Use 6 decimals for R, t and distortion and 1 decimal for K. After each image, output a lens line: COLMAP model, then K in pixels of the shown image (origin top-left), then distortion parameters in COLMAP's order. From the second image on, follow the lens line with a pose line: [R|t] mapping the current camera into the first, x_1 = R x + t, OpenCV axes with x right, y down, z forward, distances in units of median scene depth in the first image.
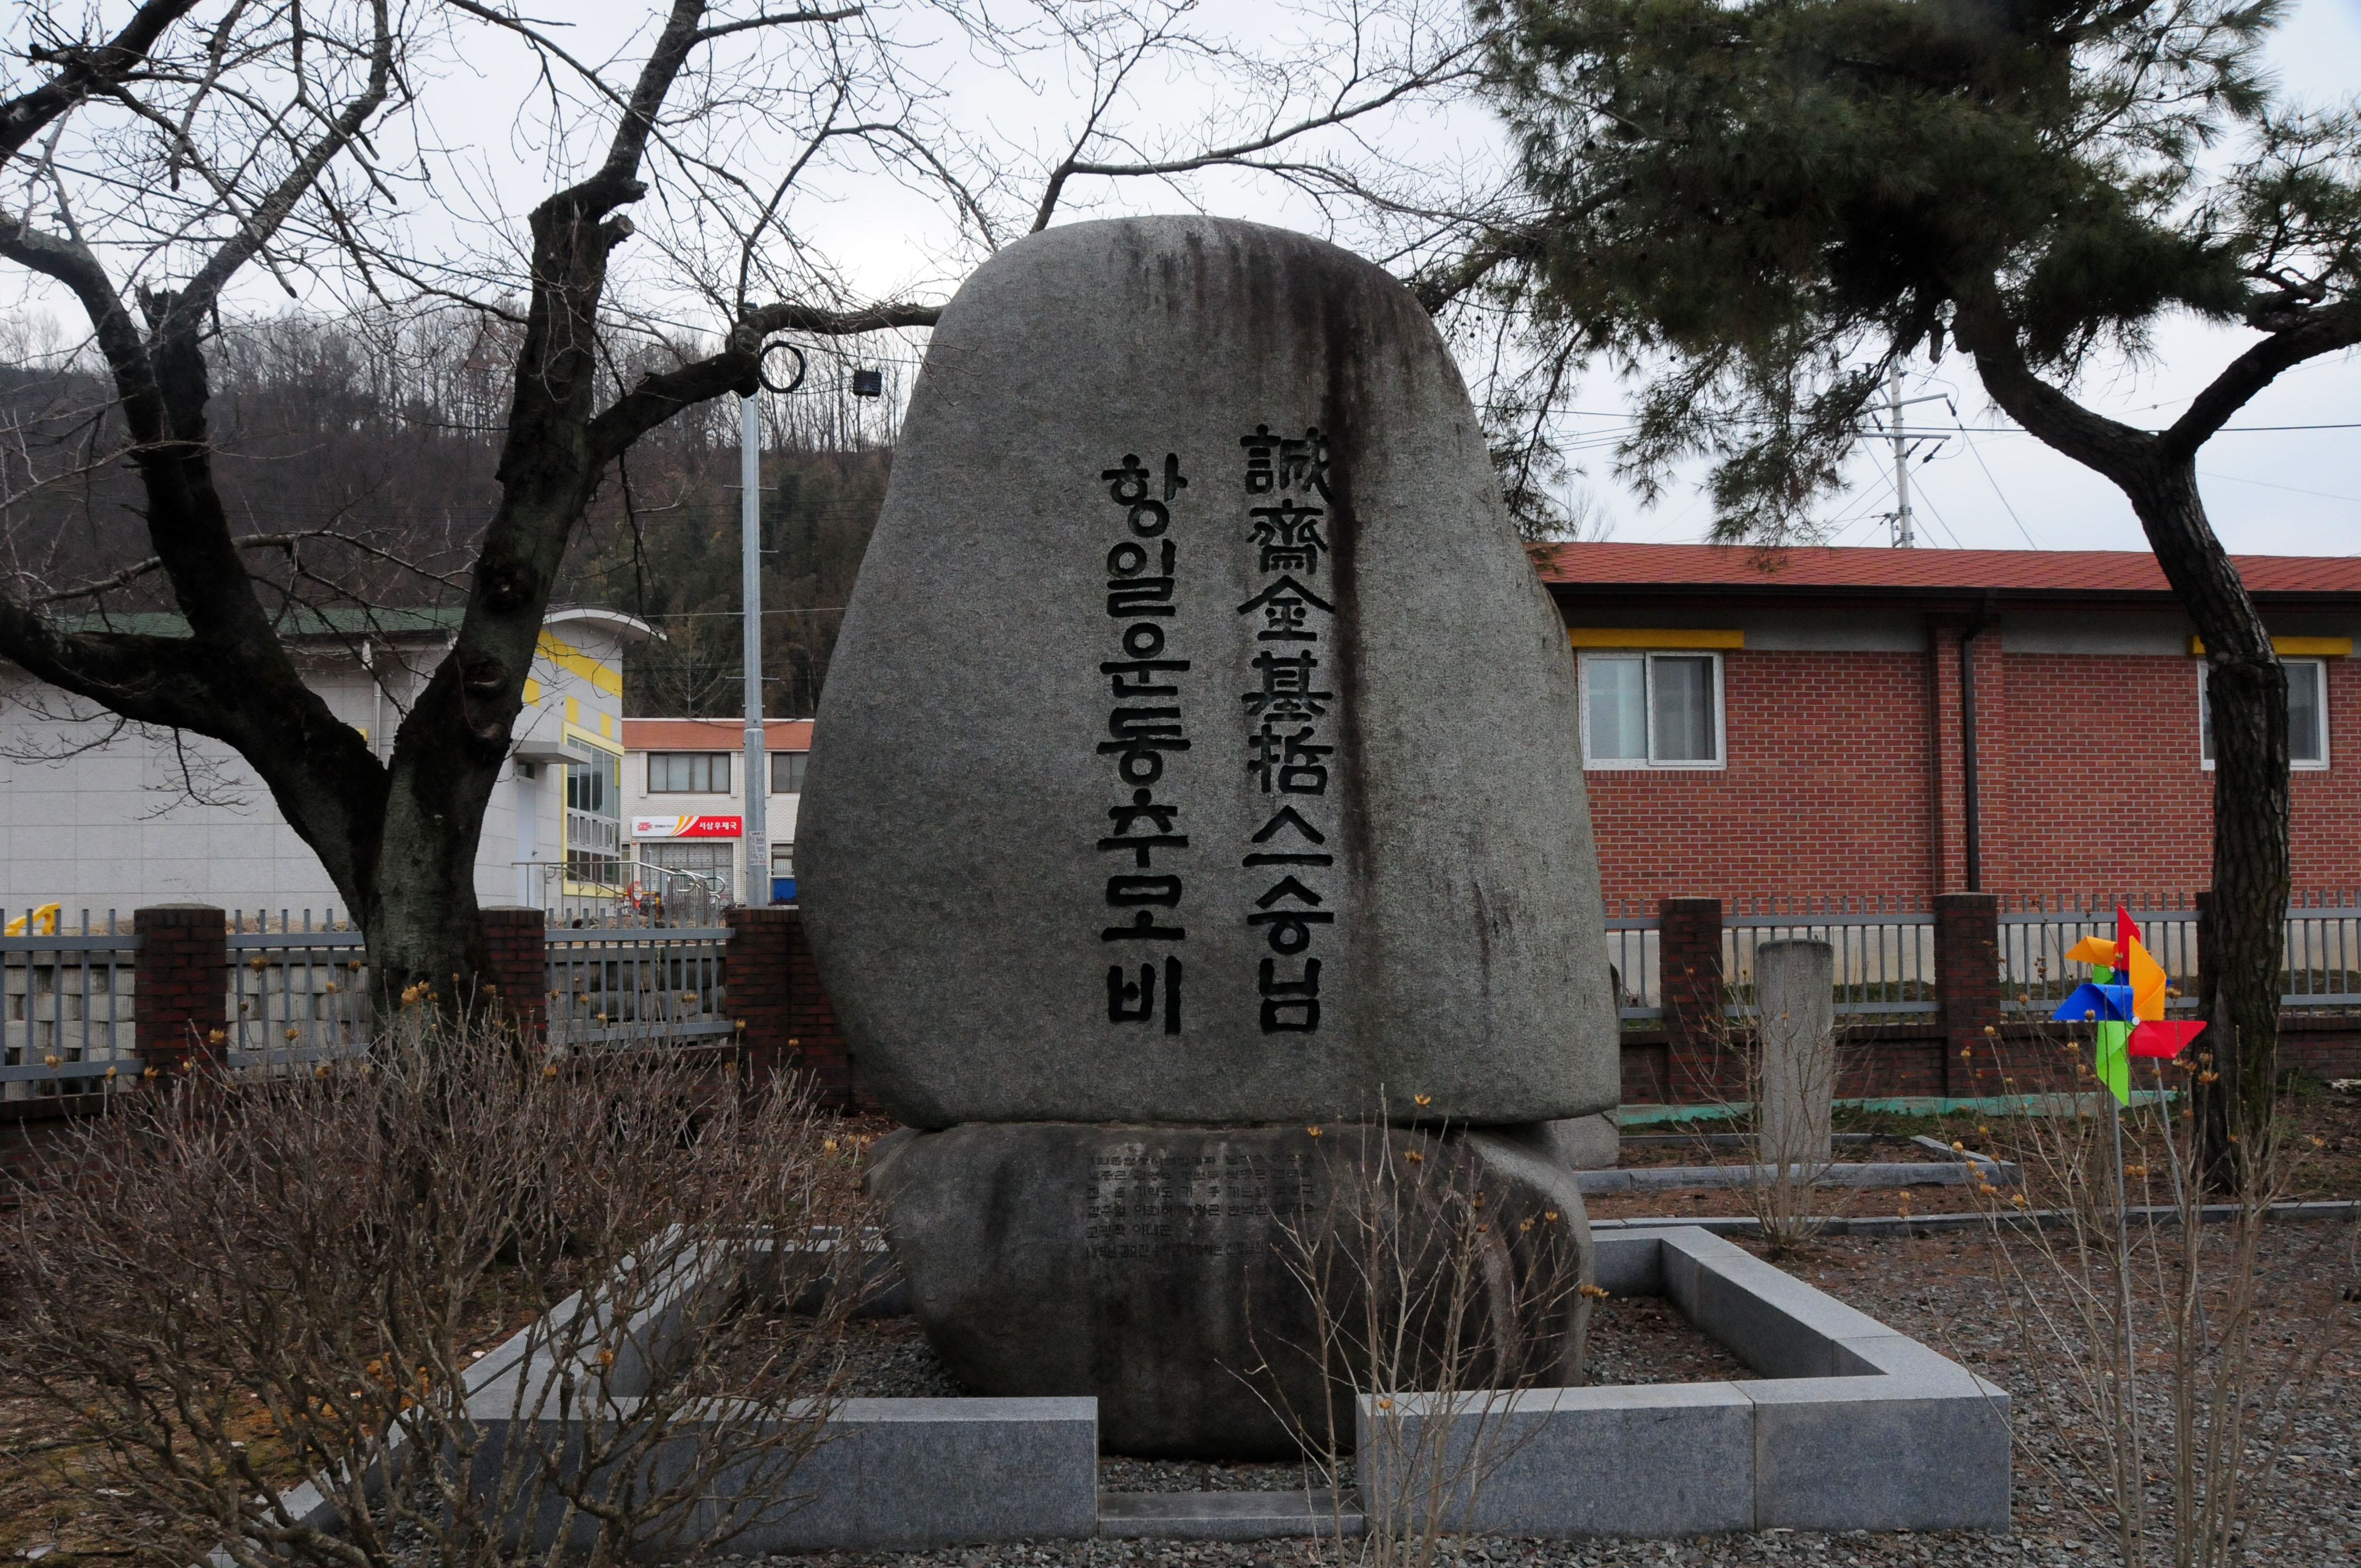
lens RADIAL K [[1893.7, 0, 1187.8], [0, 1893.7, 775.6], [0, 0, 1]] dist [-0.146884, 0.094495]
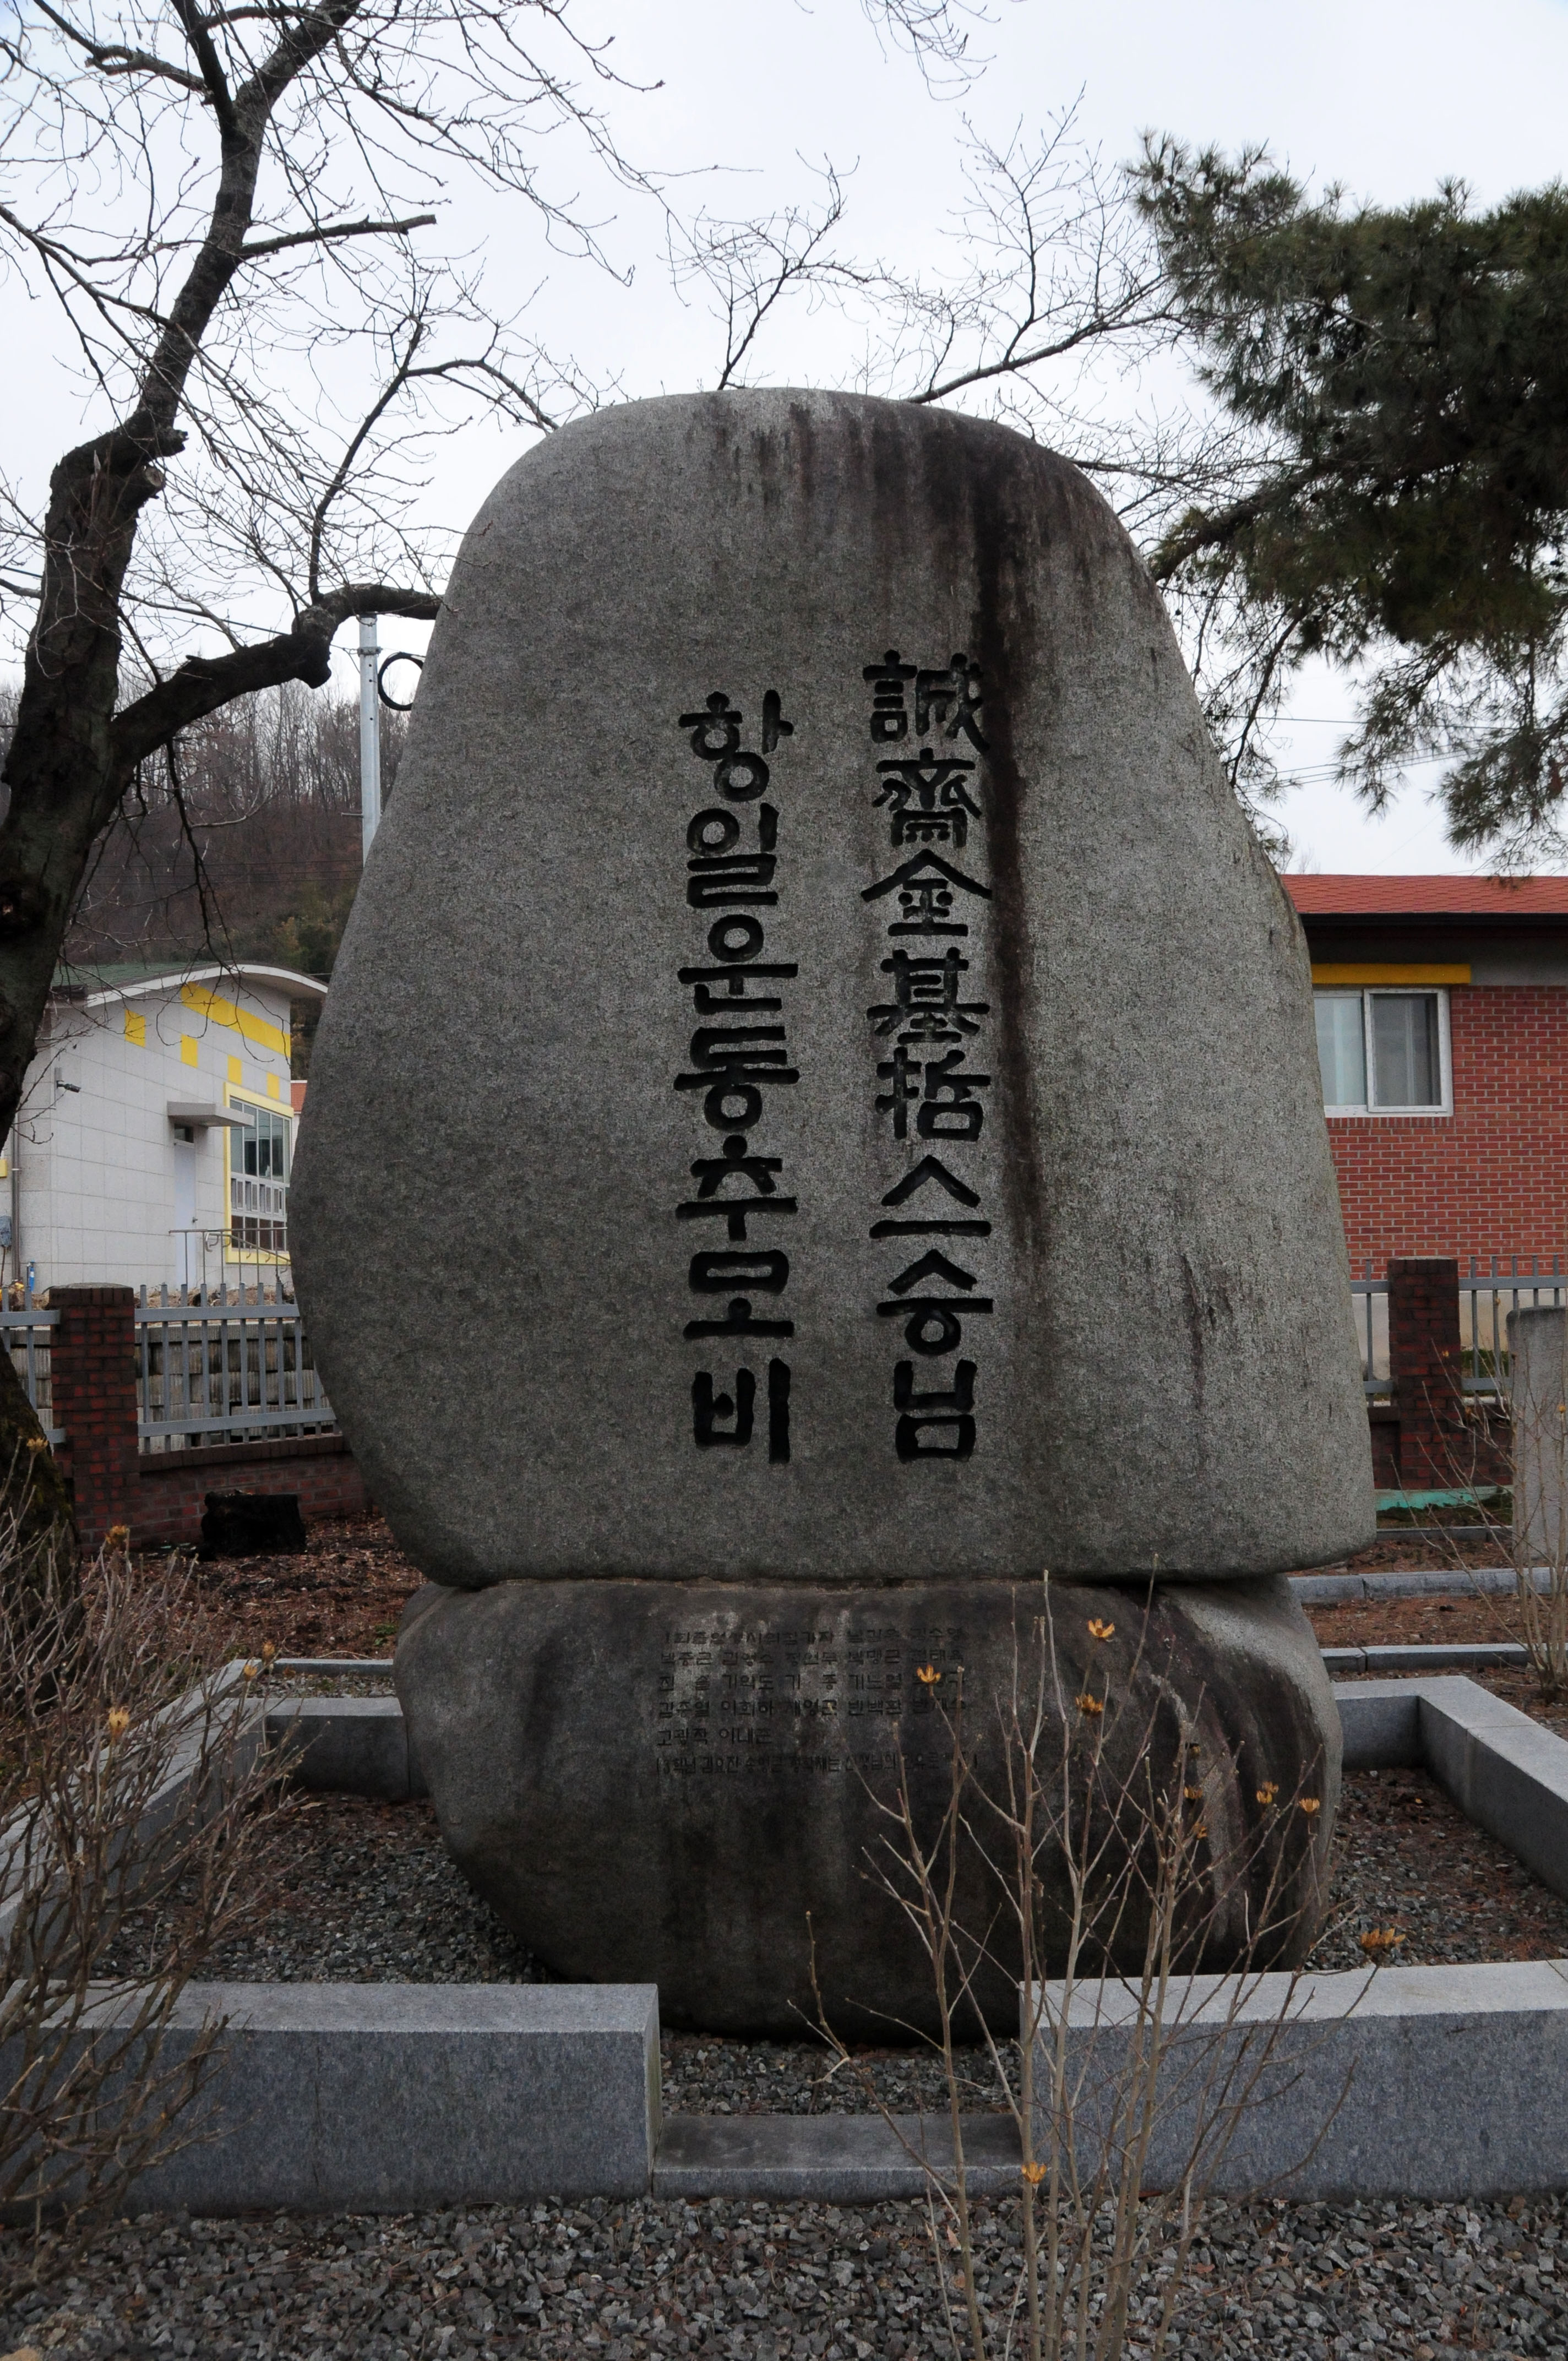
lens RADIAL K [[1893.7, 0, 841.5], [0, 1893.7, 1177.4], [0, 0, 1]] dist [-0.146884, 0.094495]
pose [[0.999574, -0.011984, -0.026619, 0.035800], [0.012606, 0.999649, 0.023319, 0.006220], [0.026330, -0.023645, 0.999374, 0.240962]]
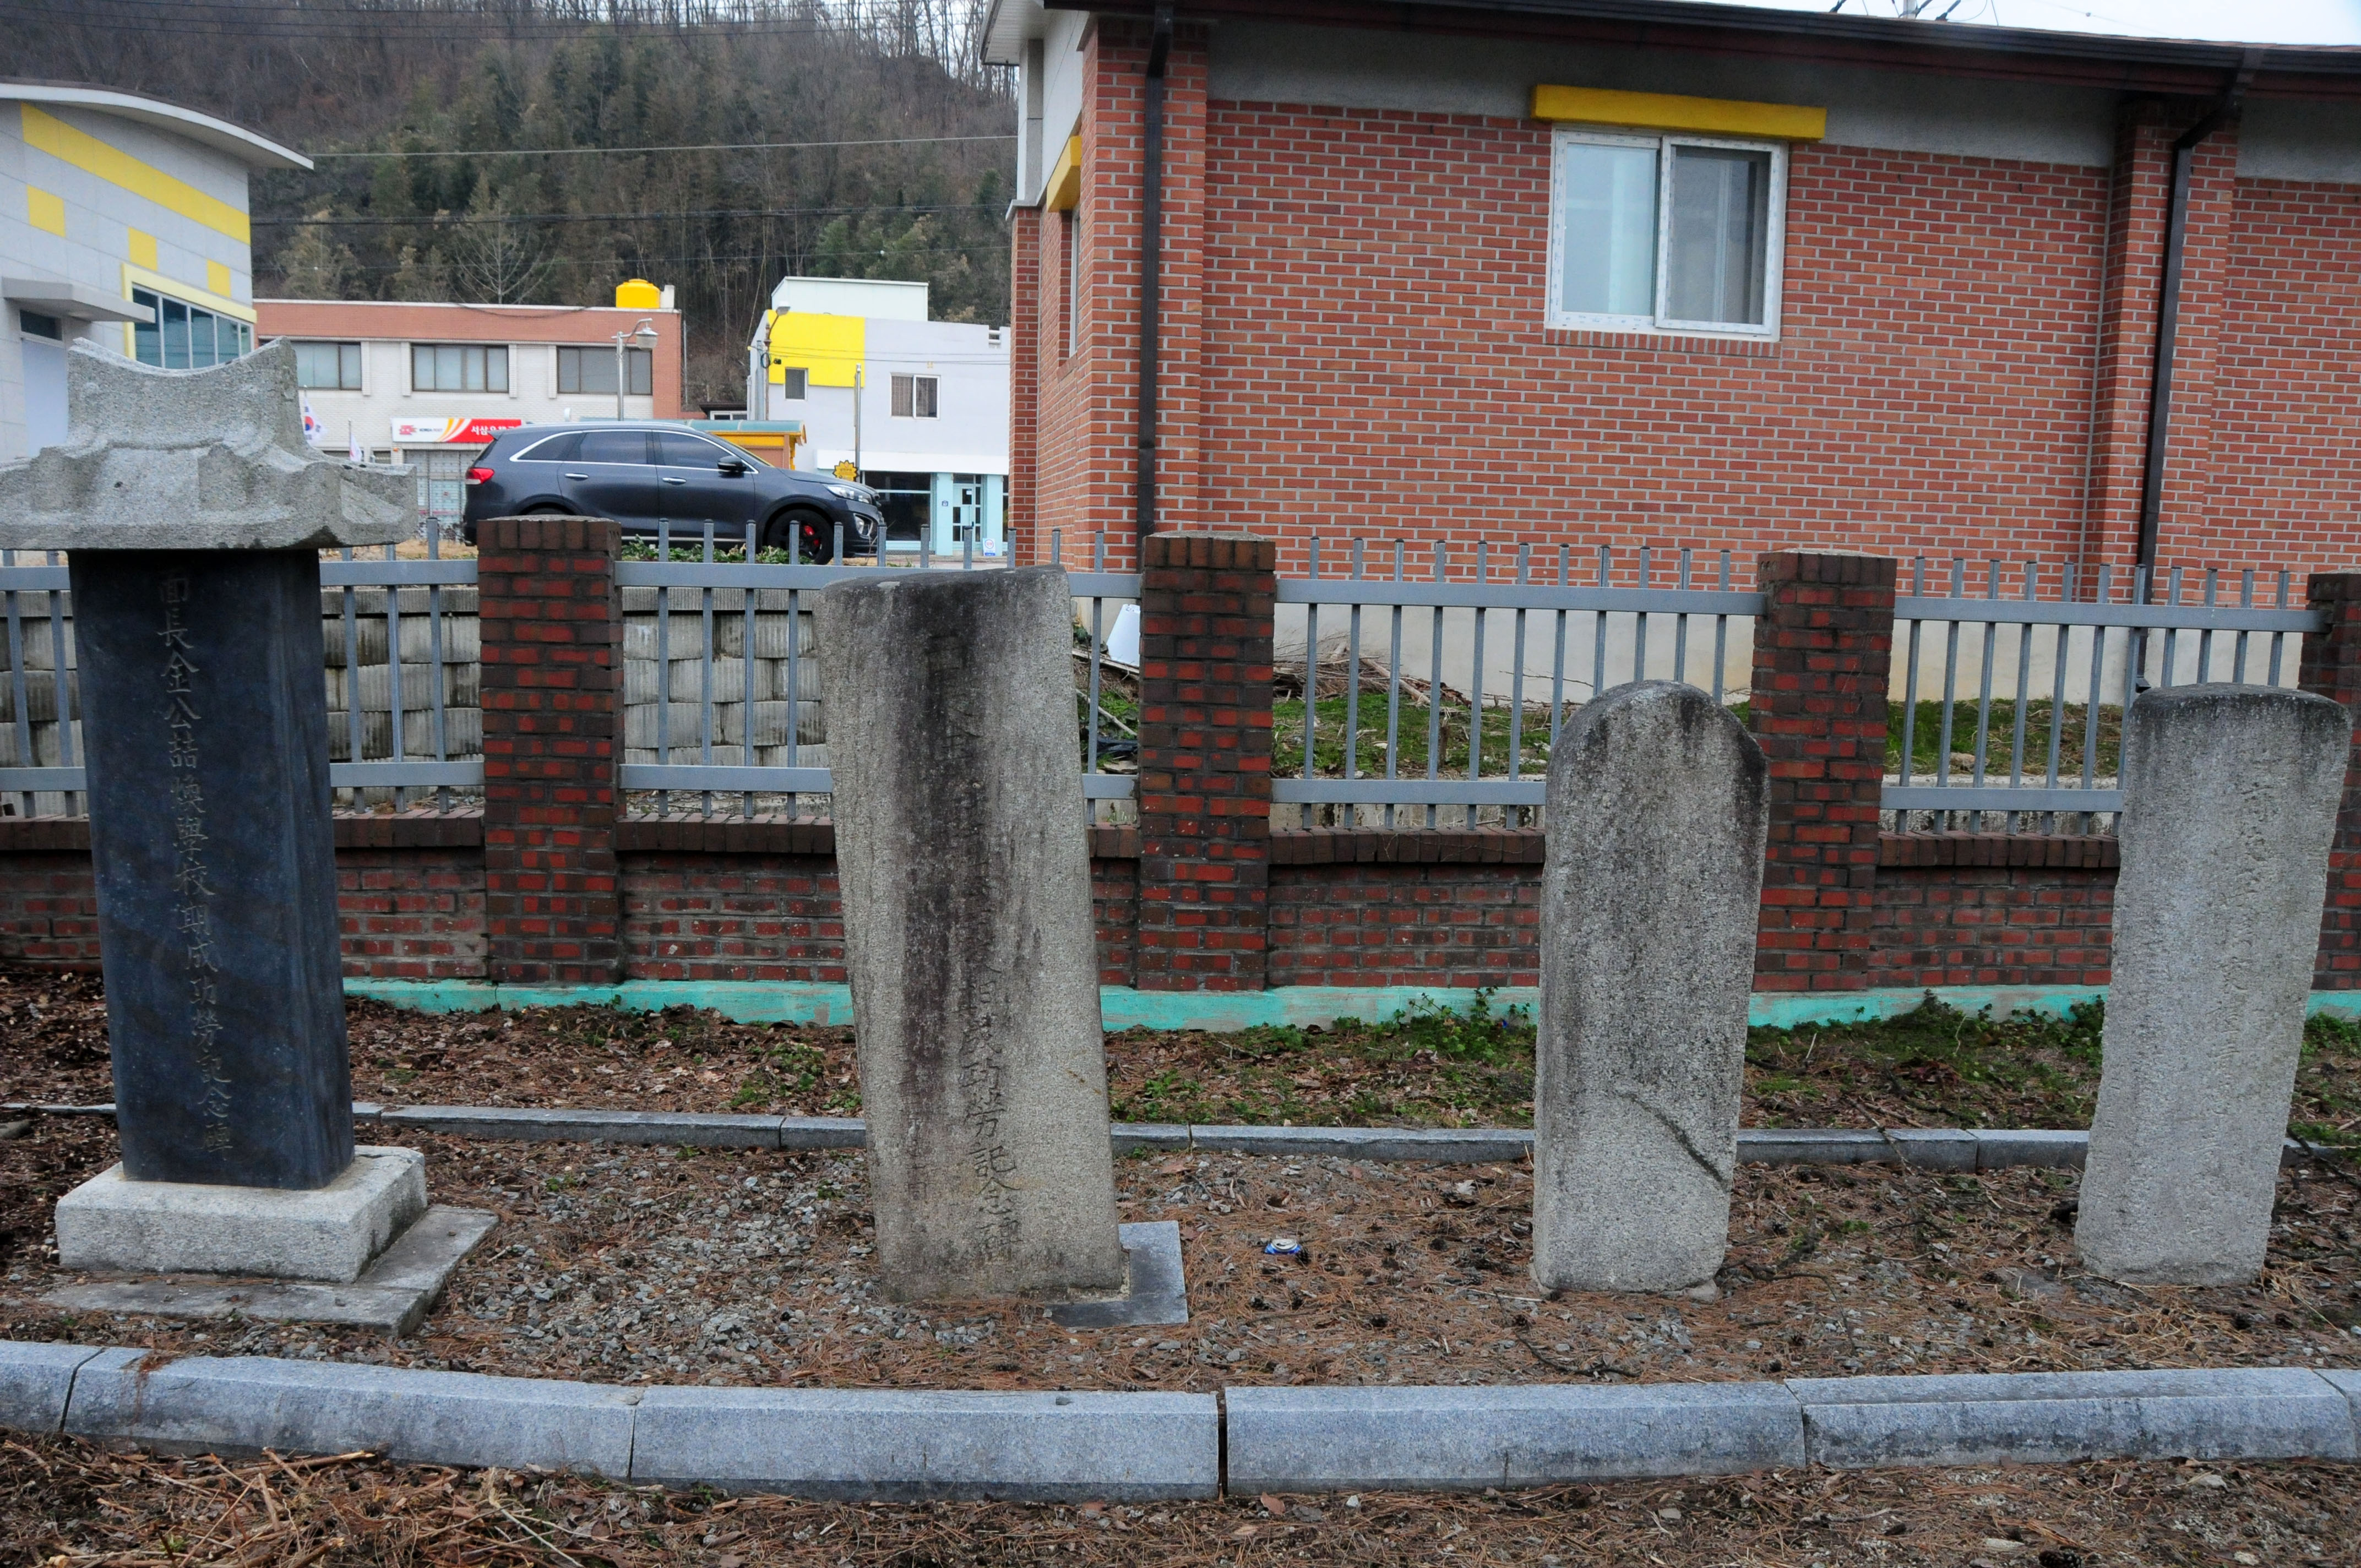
lens RADIAL K [[1893.7, 0, 1174.5], [0, 1893.7, 801.2], [0, 0, 1]] dist [-0.146884, 0.094495]
pose [[0.997970, 0.021958, 0.059787, 0.188704], [-0.033858, 0.977969, 0.205988, 0.084167], [-0.053947, -0.207594, 0.976726, 1.271513]]
